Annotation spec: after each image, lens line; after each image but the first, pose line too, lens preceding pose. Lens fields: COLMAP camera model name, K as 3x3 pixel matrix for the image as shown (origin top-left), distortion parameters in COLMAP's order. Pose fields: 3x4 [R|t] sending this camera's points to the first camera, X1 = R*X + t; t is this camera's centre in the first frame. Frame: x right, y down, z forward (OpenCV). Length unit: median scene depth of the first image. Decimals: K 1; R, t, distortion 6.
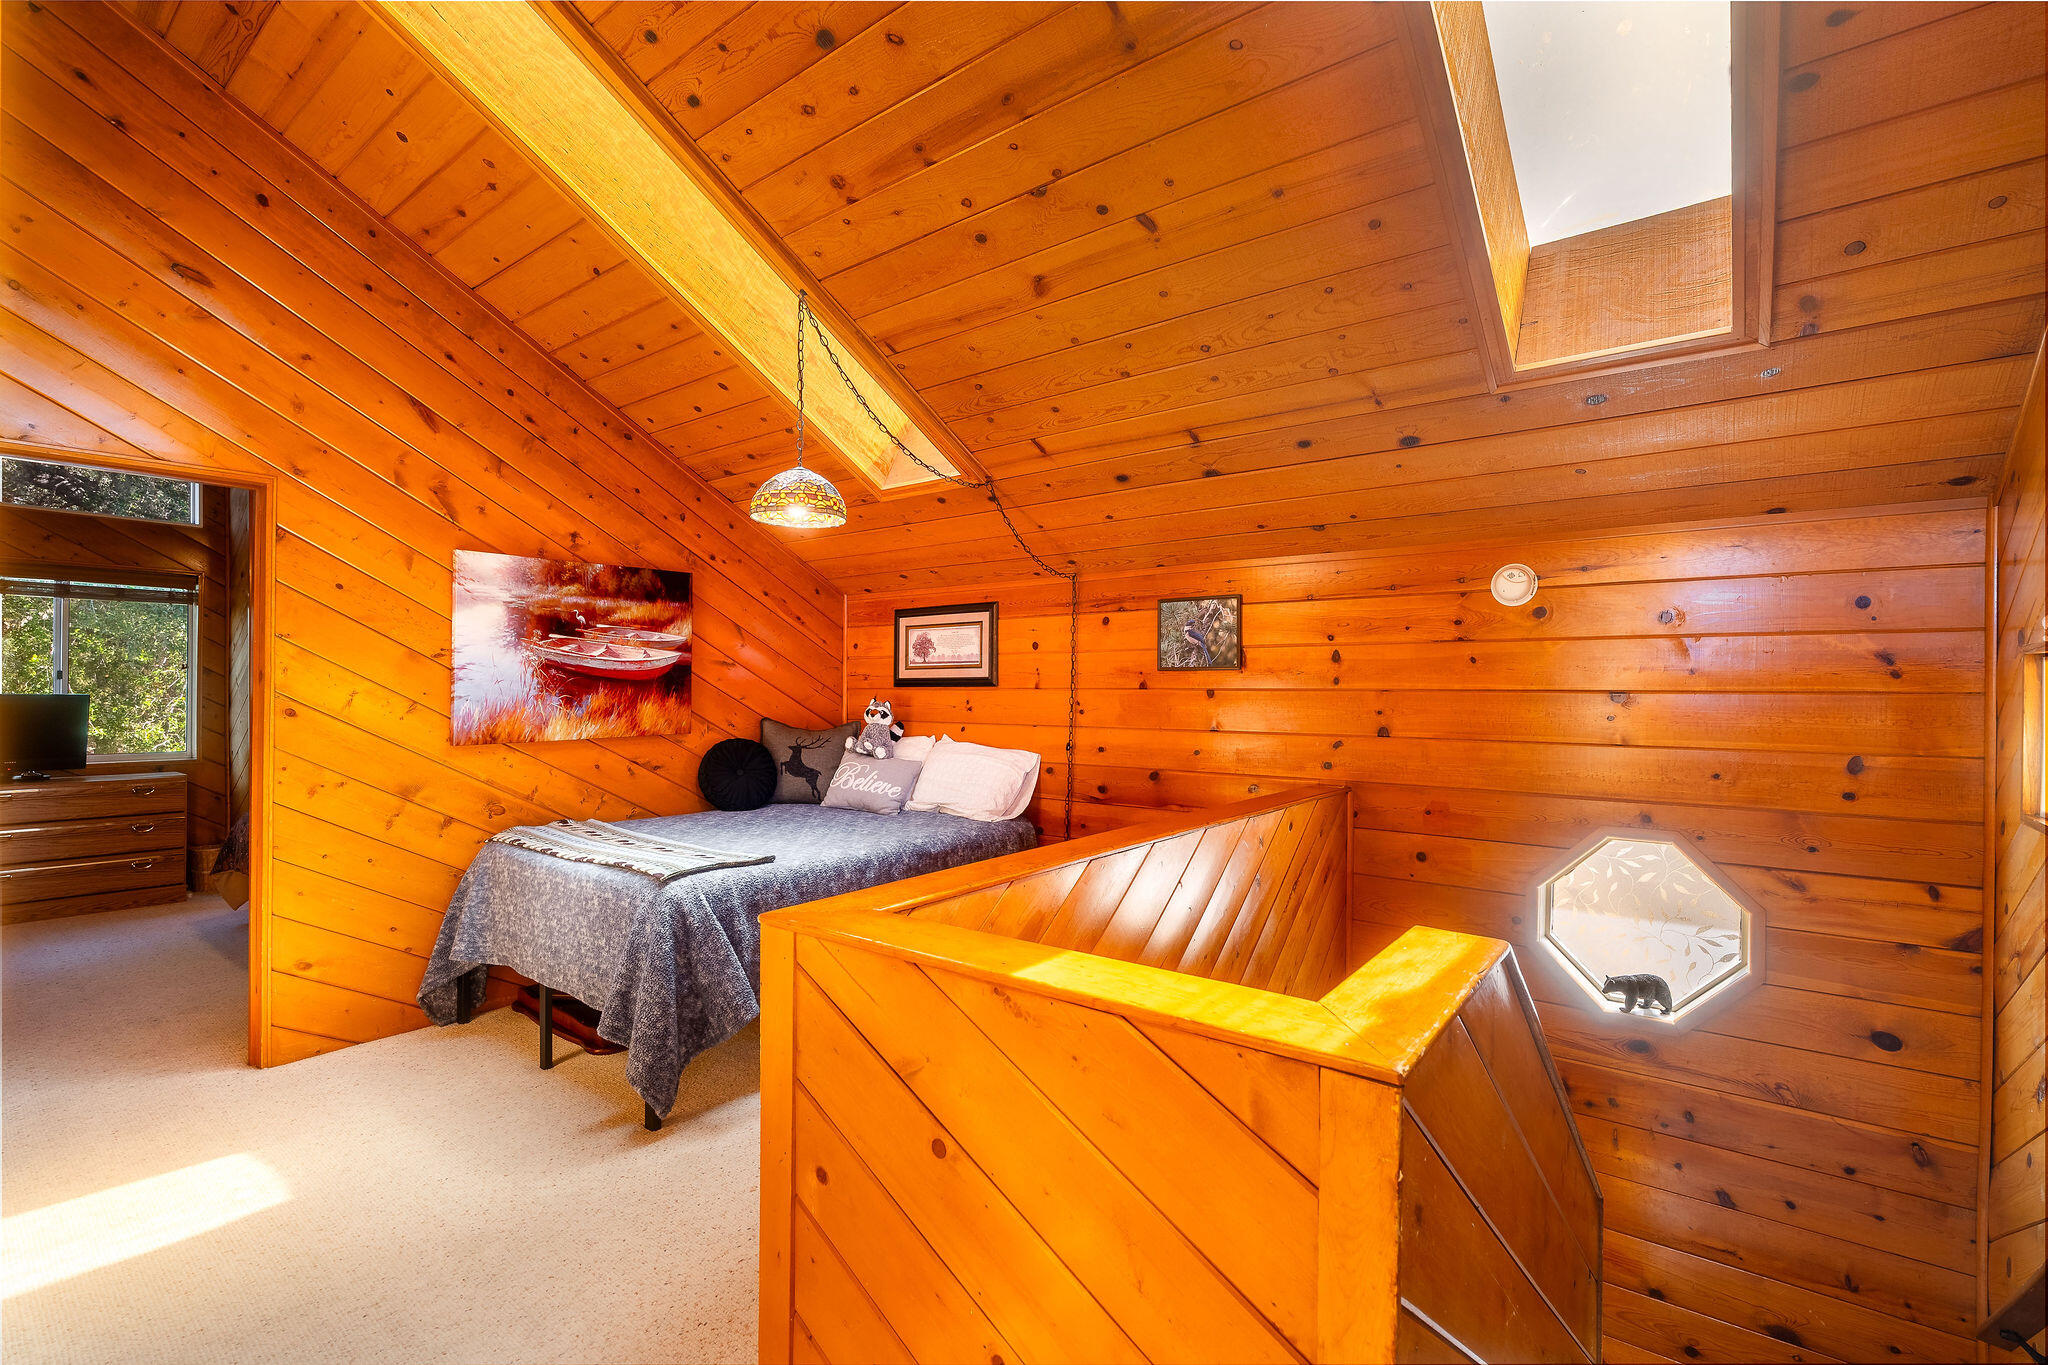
lens RADIAL K [[927.2, 0, 1024.0], [0, 927.2, 682.5], [0, 0, 1]] dist [-0.004645, 0.000605]
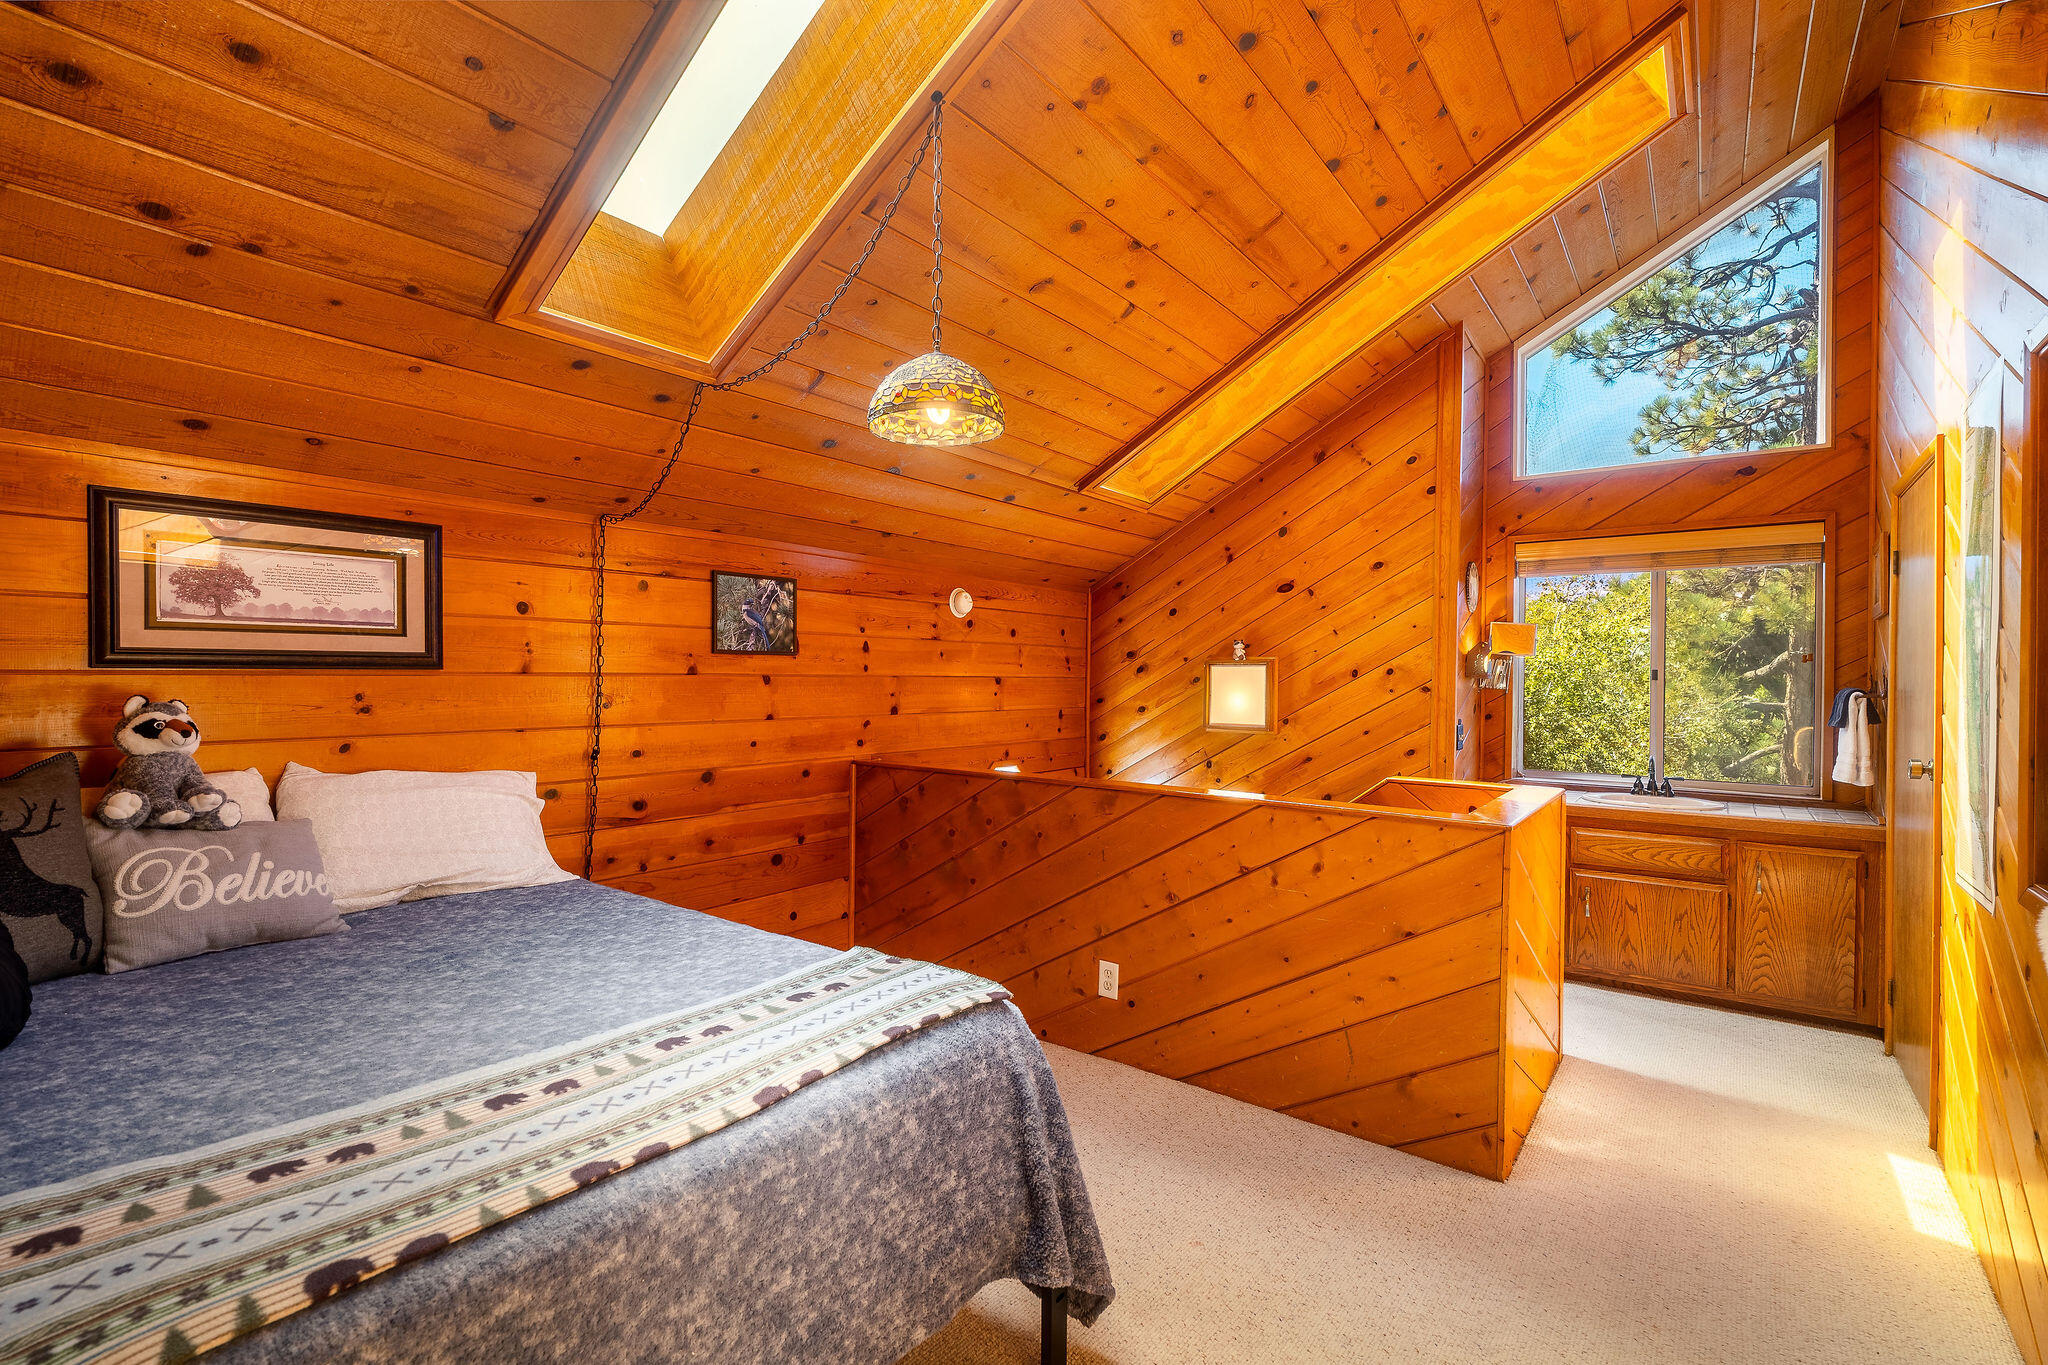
lens RADIAL K [[927.2, 0, 1024.0], [0, 927.2, 682.5], [0, 0, 1]] dist [-0.004645, 0.000605]
pose [[-0.014979, -0.008820, 0.999849, -0.732060], [-0.012087, 0.999890, 0.008639, 0.003497], [-0.999815, -0.011956, -0.015084, 0.743065]]
